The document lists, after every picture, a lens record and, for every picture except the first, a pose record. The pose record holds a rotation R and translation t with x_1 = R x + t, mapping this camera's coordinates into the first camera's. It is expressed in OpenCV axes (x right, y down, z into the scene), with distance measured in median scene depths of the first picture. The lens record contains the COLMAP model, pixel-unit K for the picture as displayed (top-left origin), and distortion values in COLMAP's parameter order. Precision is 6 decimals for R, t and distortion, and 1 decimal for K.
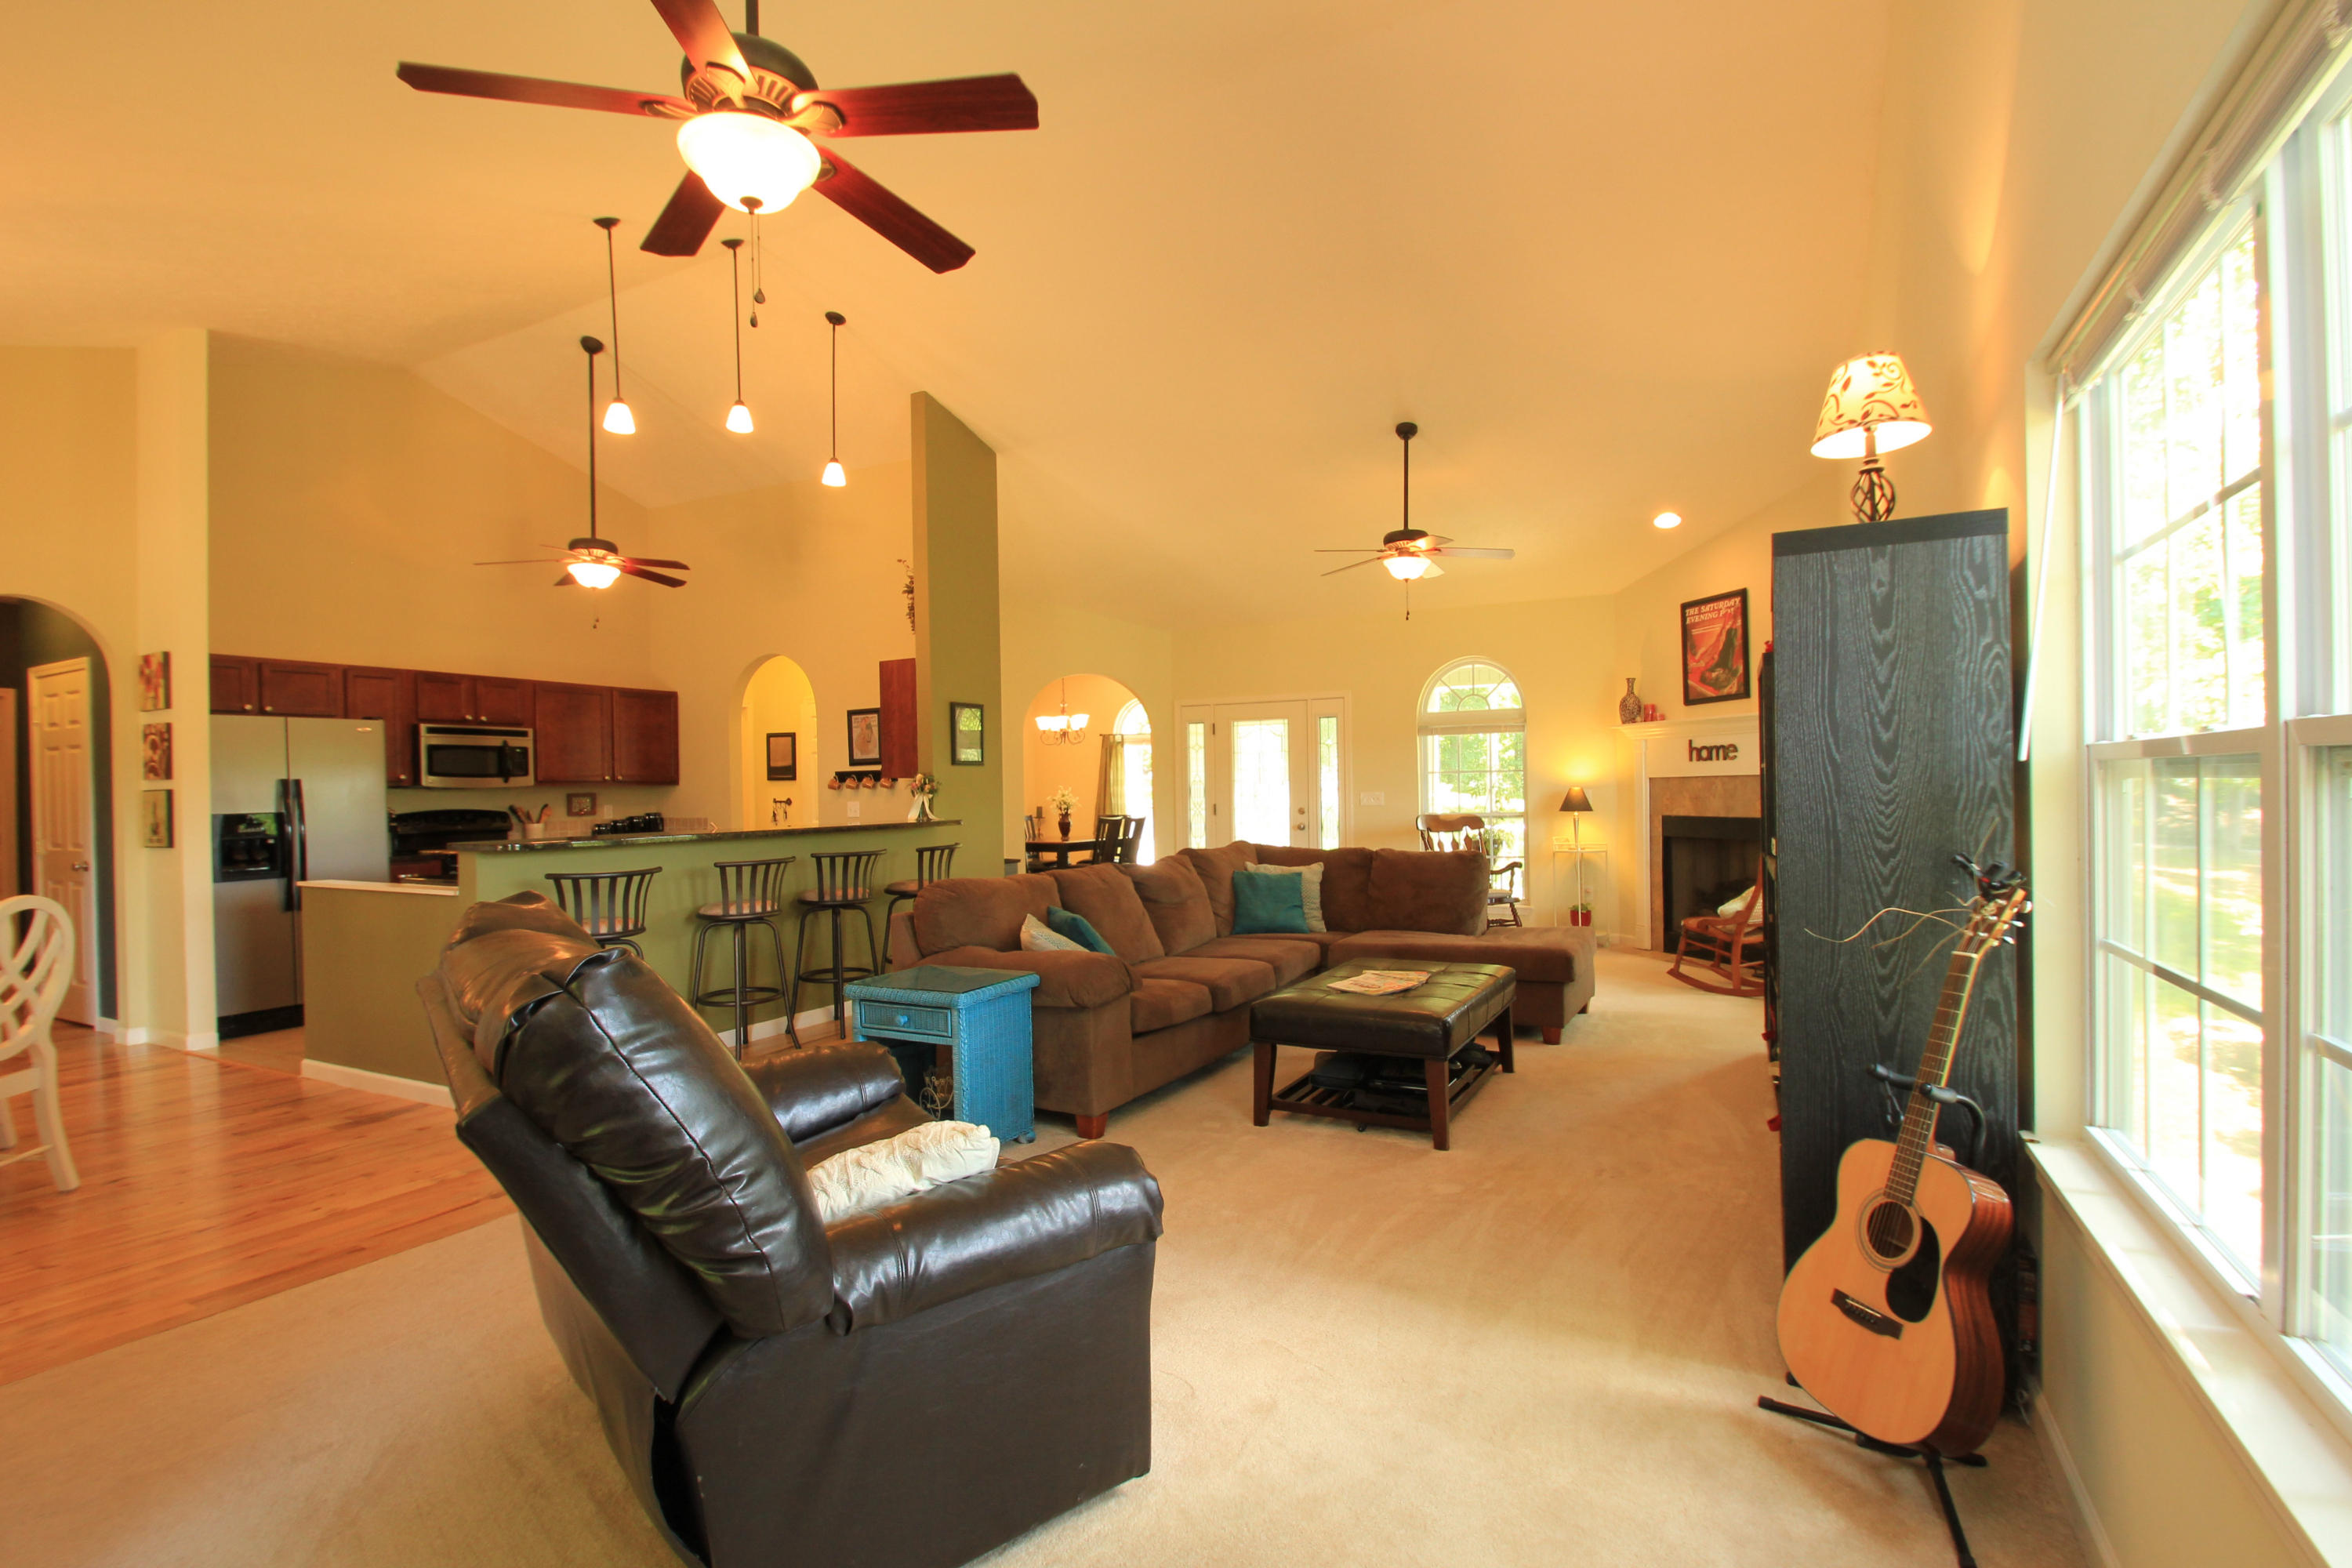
lens RADIAL K [[1101.6, 0, 1170.4], [0, 1101.6, 788.8], [0, 0, 1]] dist [-0.000223, -0.009012]
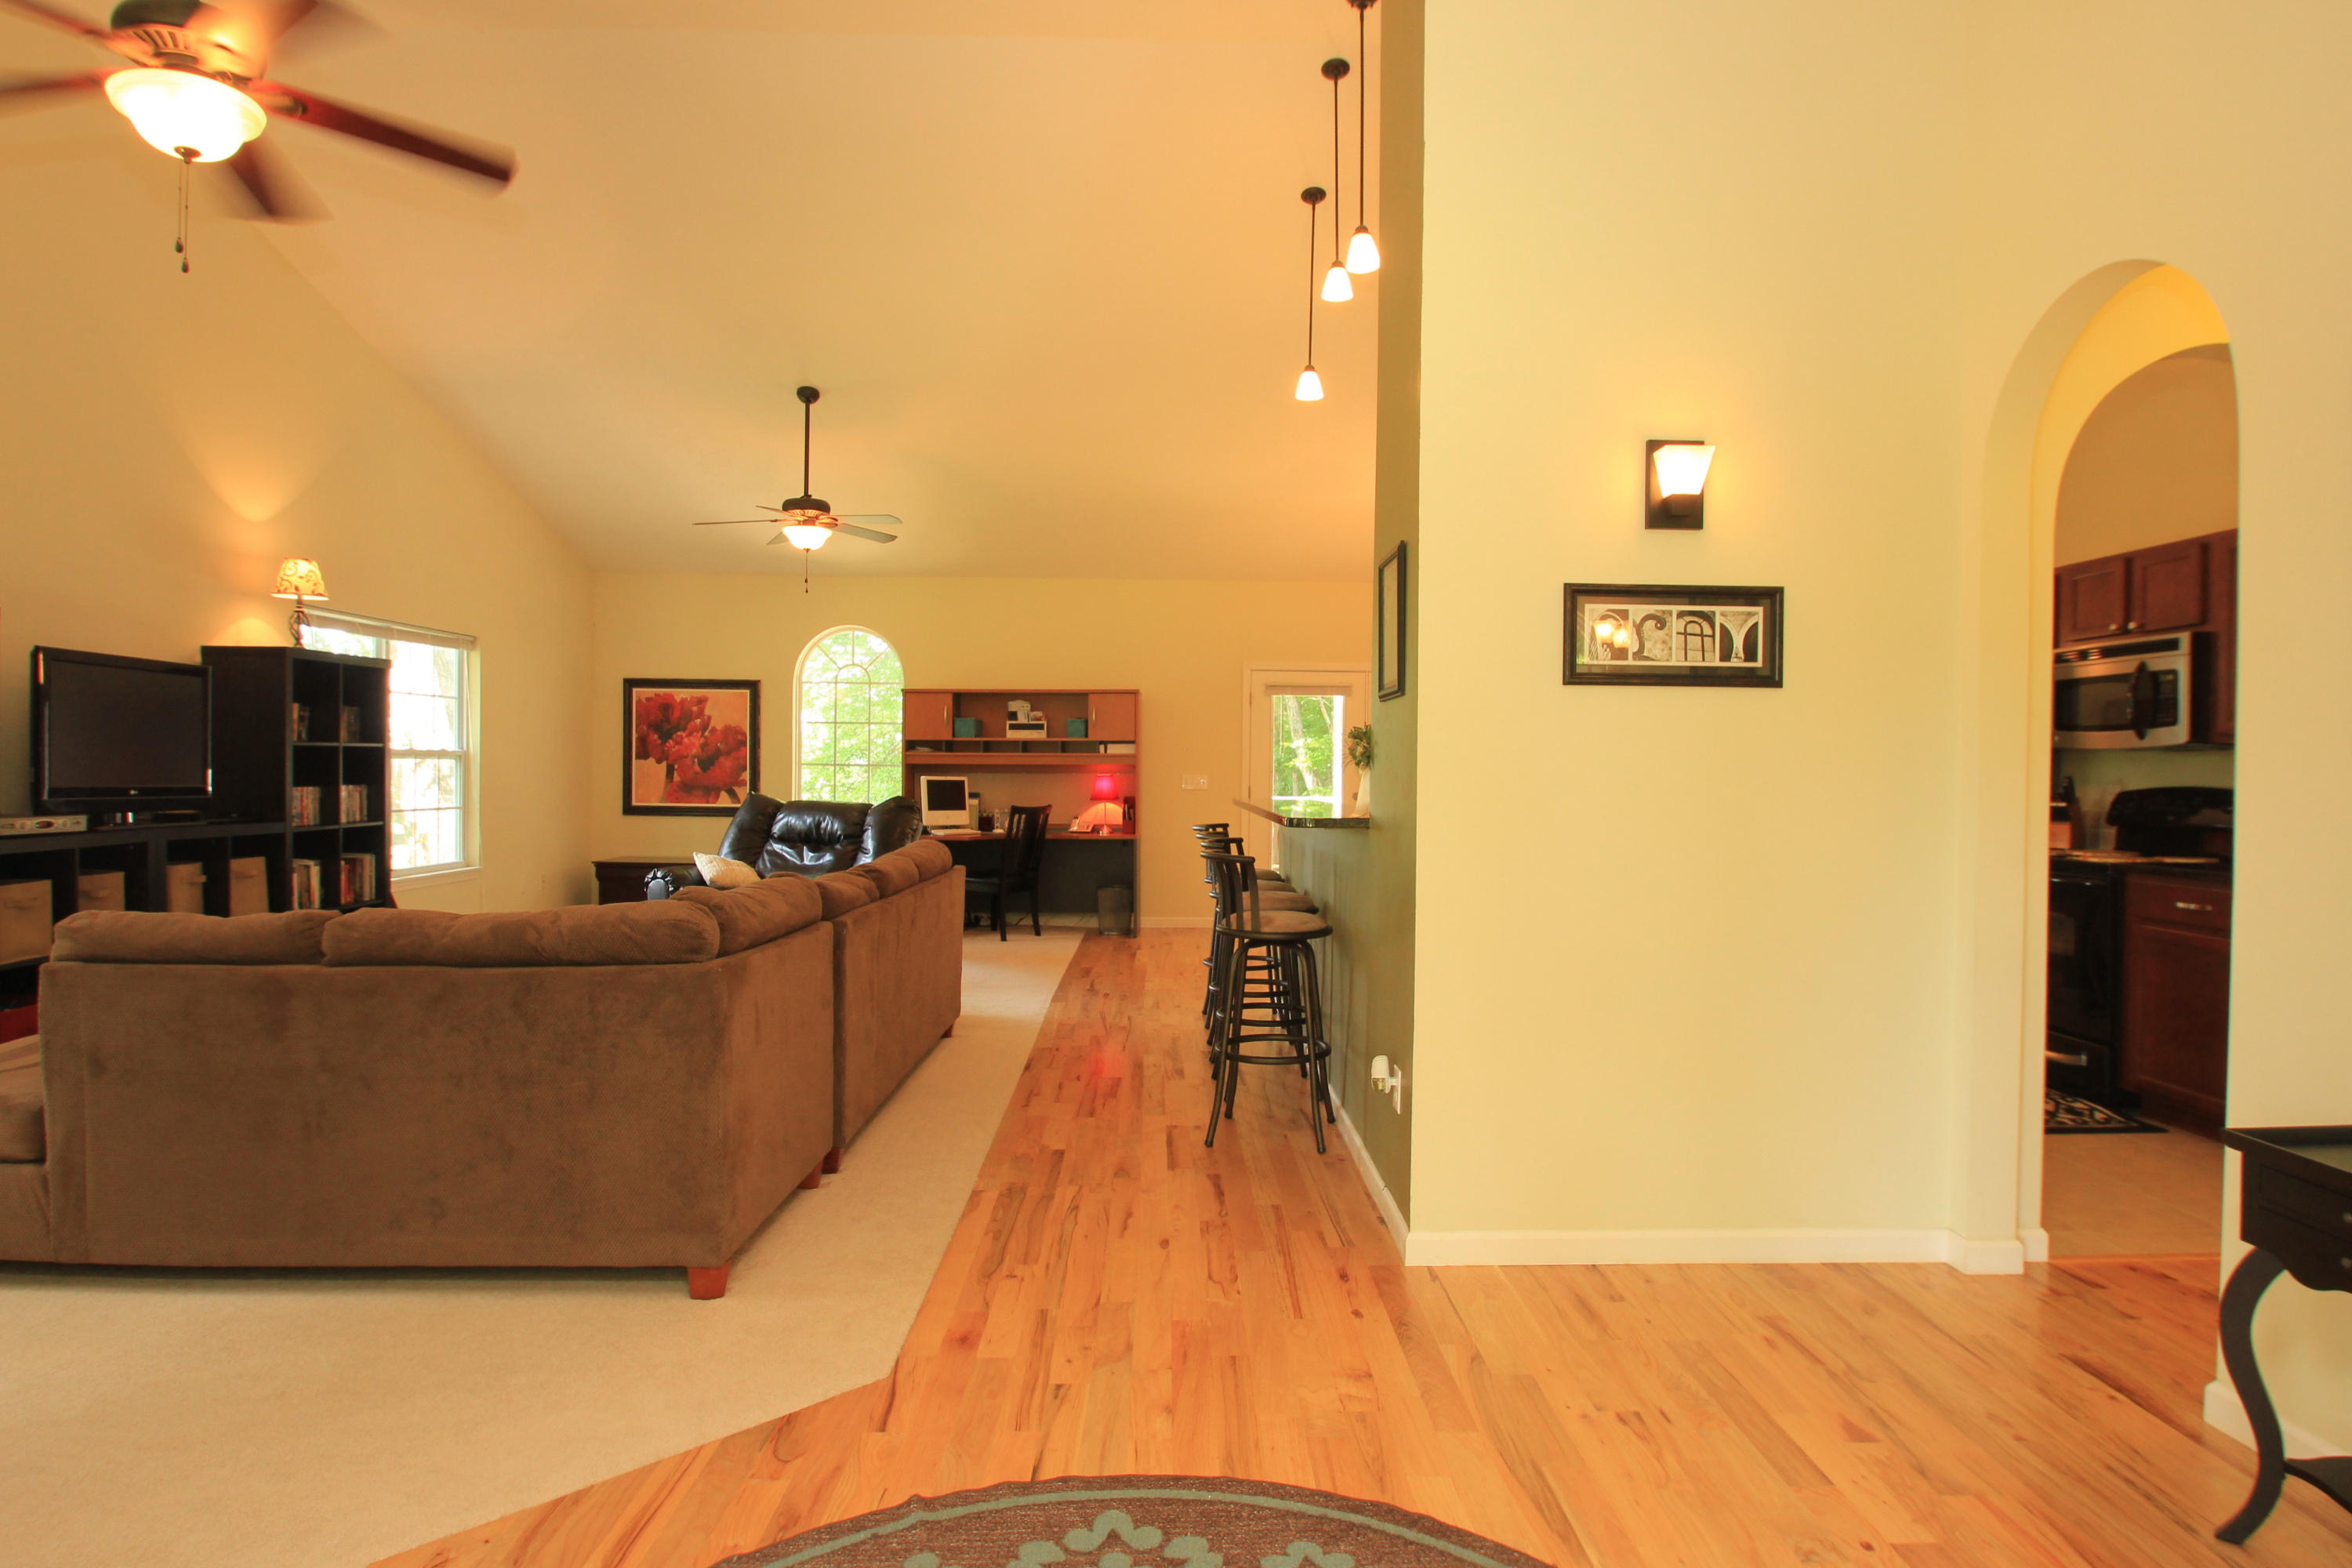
lens RADIAL K [[1303.6, 0, 1176.0], [0, 1303.6, 784.0], [0, 0, 1]] dist [-0.020963, -0.000254]
pose [[-0.877063, 0.015278, -0.480132, 0.123388], [0.006570, 0.999782, 0.019811, 0.000988], [0.480330, 0.014221, -0.876972, 1.331699]]
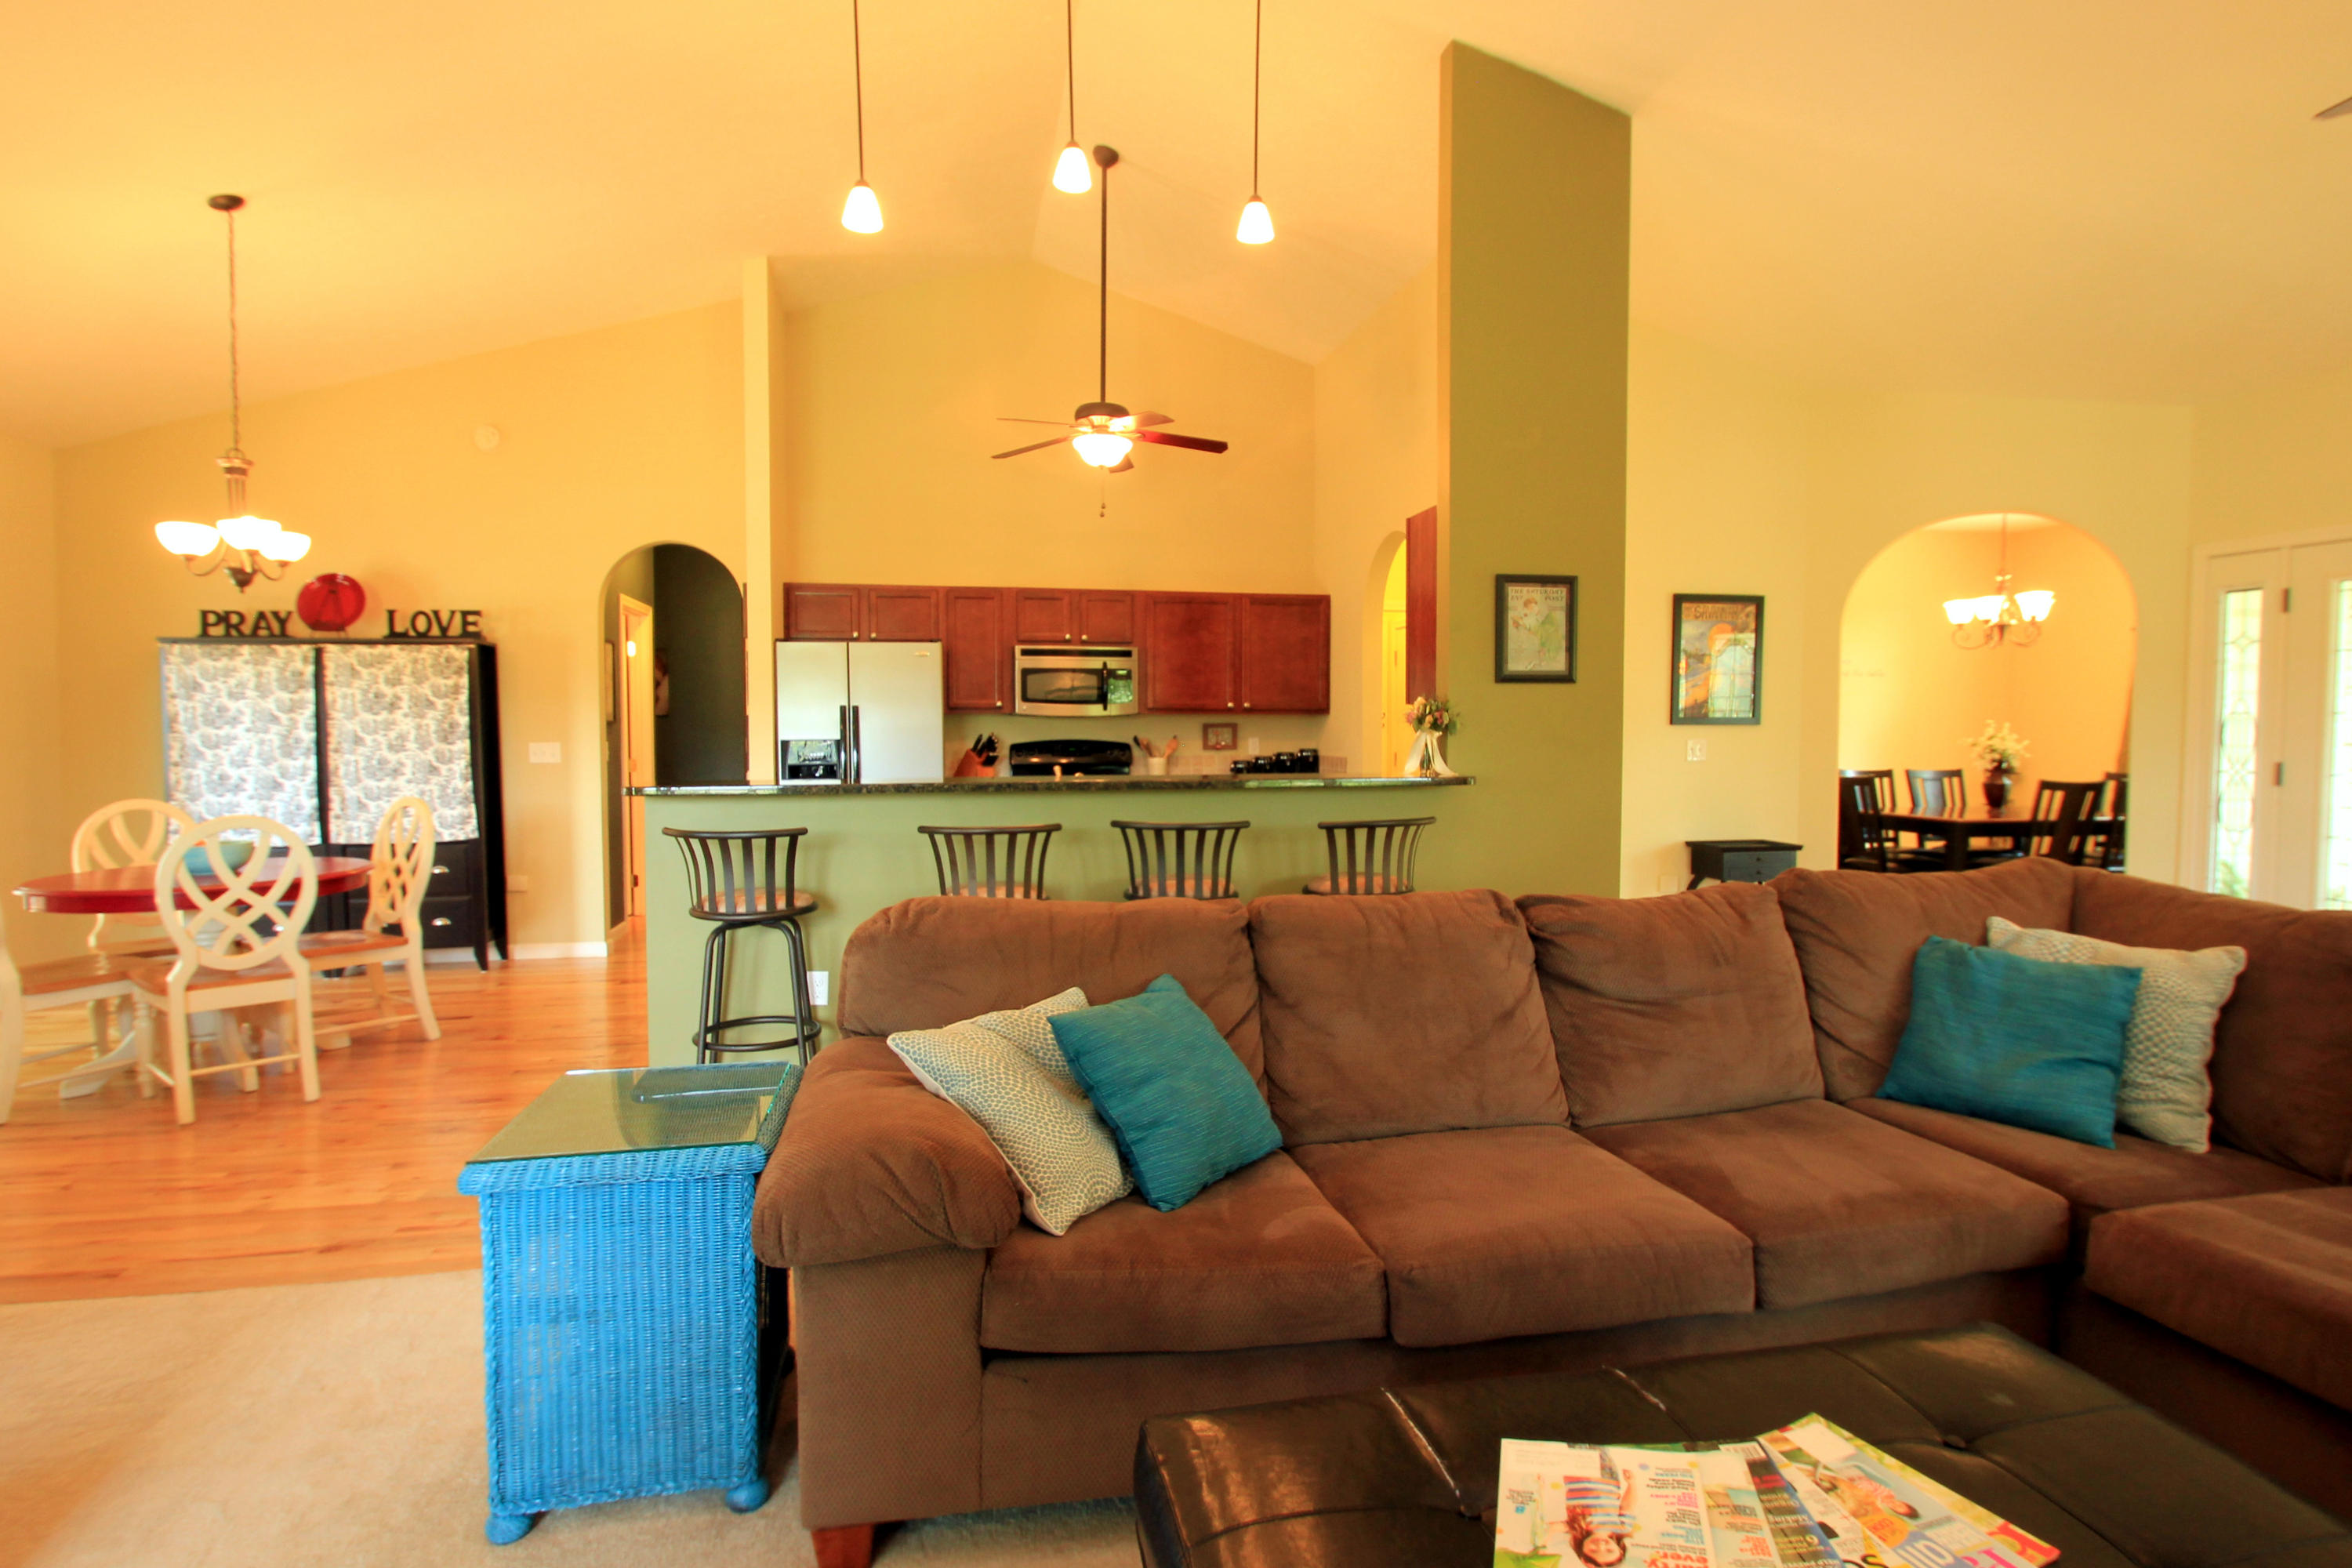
lens RADIAL K [[1221.9, 0, 1183.2], [0, 1221.9, 789.6], [0, 0, 1]] dist [-0.001564, -0.001170]
pose [[0.637435, 0.053954, -0.768613, 0.187147], [-0.009329, 0.998013, 0.062320, -0.003934], [0.770448, -0.032554, 0.636671, 0.427365]]
